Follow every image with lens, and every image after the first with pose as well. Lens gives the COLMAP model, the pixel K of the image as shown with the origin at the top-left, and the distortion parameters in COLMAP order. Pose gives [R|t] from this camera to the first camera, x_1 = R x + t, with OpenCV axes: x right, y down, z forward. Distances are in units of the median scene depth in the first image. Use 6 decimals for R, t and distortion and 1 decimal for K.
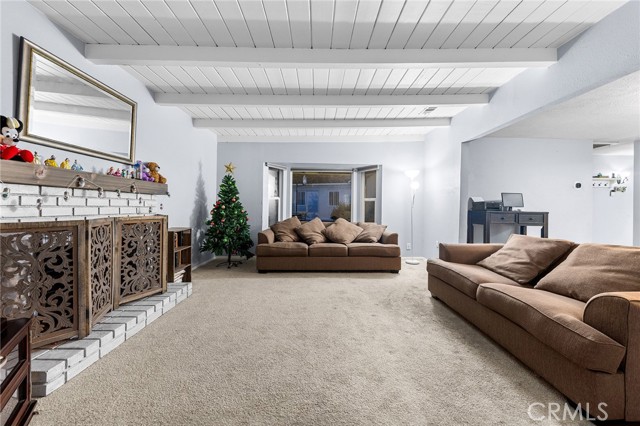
lens RADIAL K [[223.6, 0, 328.9], [0, 223.6, 212.3], [0, 0, 1]] dist [0.000295, -0.002044]
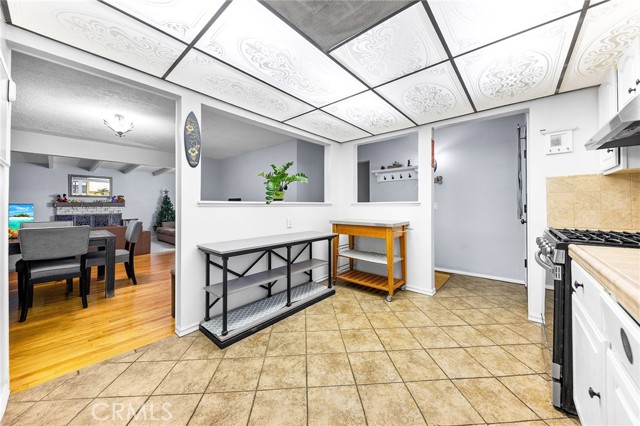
lens RADIAL K [[217.6, 0, 312.3], [0, 217.6, 205.6], [0, 0, 1]] dist [0.001163, -0.000071]
pose [[0.735678, -0.009370, -0.677267, 1.521155], [0.004673, 0.999951, -0.008757, -0.022281], [0.677316, 0.003277, 0.735685, 0.271604]]
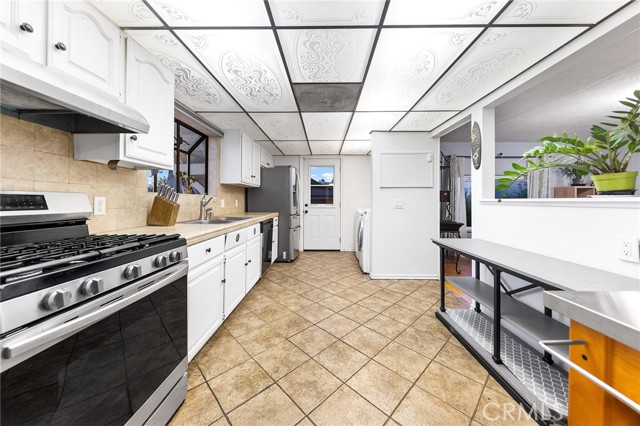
lens RADIAL K [[224.8, 0, 317.1], [0, 224.8, 198.1], [0, 0, 1]] dist [-0.000519, -0.000190]
pose [[-0.999298, -0.013236, 0.035050, 1.412886], [-0.013628, 0.999847, -0.010982, -0.022687], [-0.034899, -0.011452, -0.999325, 0.816314]]
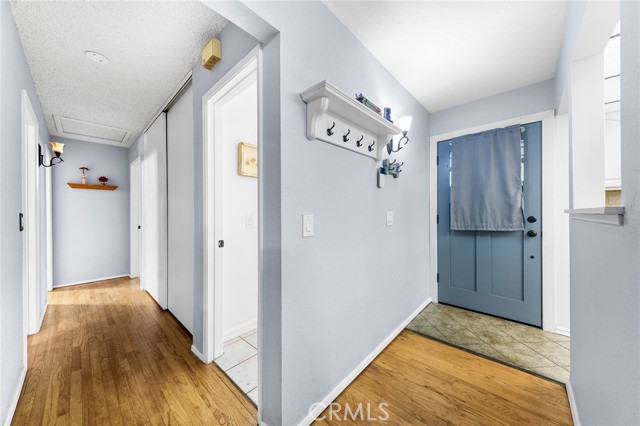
lens RADIAL K [[223.6, 0, 328.9], [0, 223.6, 212.3], [0, 0, 1]] dist [0.000295, -0.002044]
pose [[0.663289, -0.011843, 0.748270, 1.002543], [0.018082, 0.999836, -0.000204, -0.037284], [-0.748145, 0.013665, 0.663394, 0.861799]]
